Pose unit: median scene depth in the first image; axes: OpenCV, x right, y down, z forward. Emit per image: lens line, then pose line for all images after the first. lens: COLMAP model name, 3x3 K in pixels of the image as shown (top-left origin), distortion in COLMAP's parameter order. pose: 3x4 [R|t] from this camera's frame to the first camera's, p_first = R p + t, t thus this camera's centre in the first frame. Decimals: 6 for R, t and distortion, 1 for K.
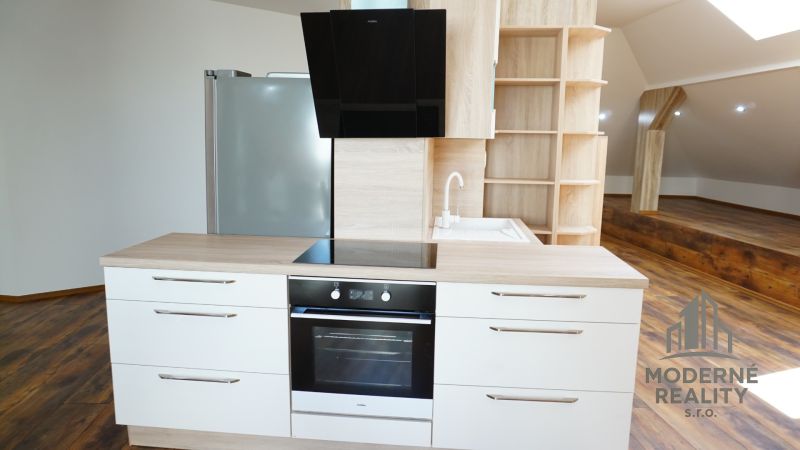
lens RADIAL K [[533.2, 0, 402.1], [0, 533.2, 225.3], [0, 0, 1]] dist [-0.046734, 0.027404]
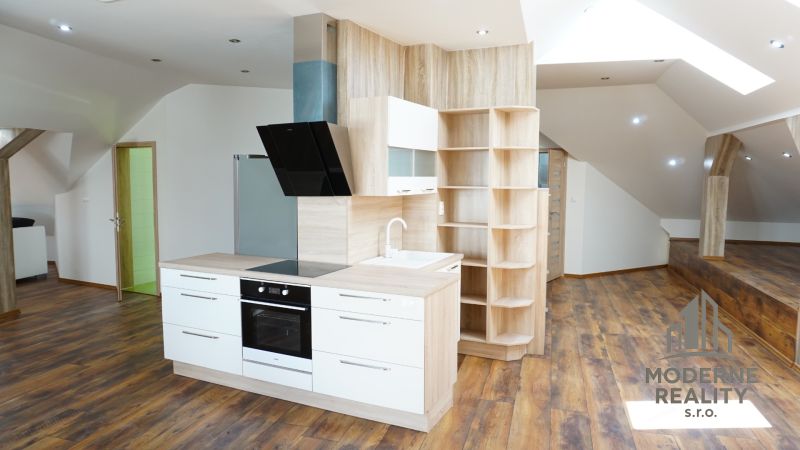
lens RADIAL K [[533.2, 0, 402.1], [0, 533.2, 225.3], [0, 0, 1]] dist [-0.046734, 0.027404]
pose [[0.936293, 0.019465, -0.350679, 0.391931], [-0.044784, 0.996929, -0.064236, 0.006133], [0.348352, 0.075849, 0.934290, -0.197350]]
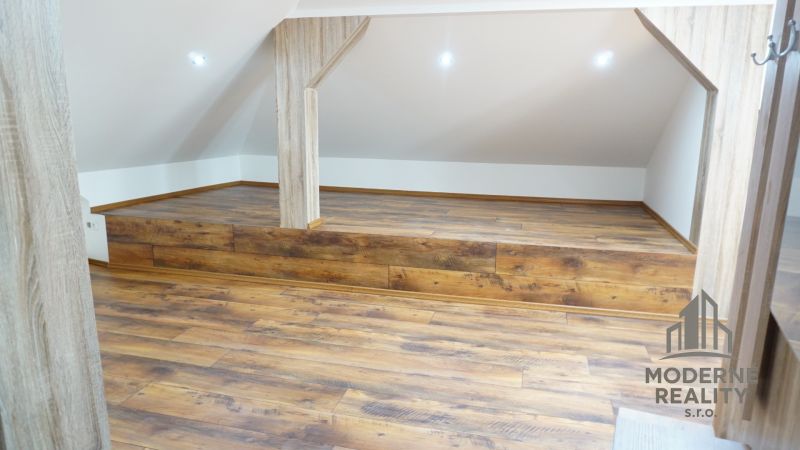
lens RADIAL K [[533.2, 0, 402.1], [0, 533.2, 225.3], [0, 0, 1]] dist [-0.046734, 0.027404]
pose [[0.323733, -0.210792, 0.922369, -0.109009], [0.143389, 0.974537, 0.172387, -0.169585], [-0.935220, 0.076450, 0.345715, 1.020483]]
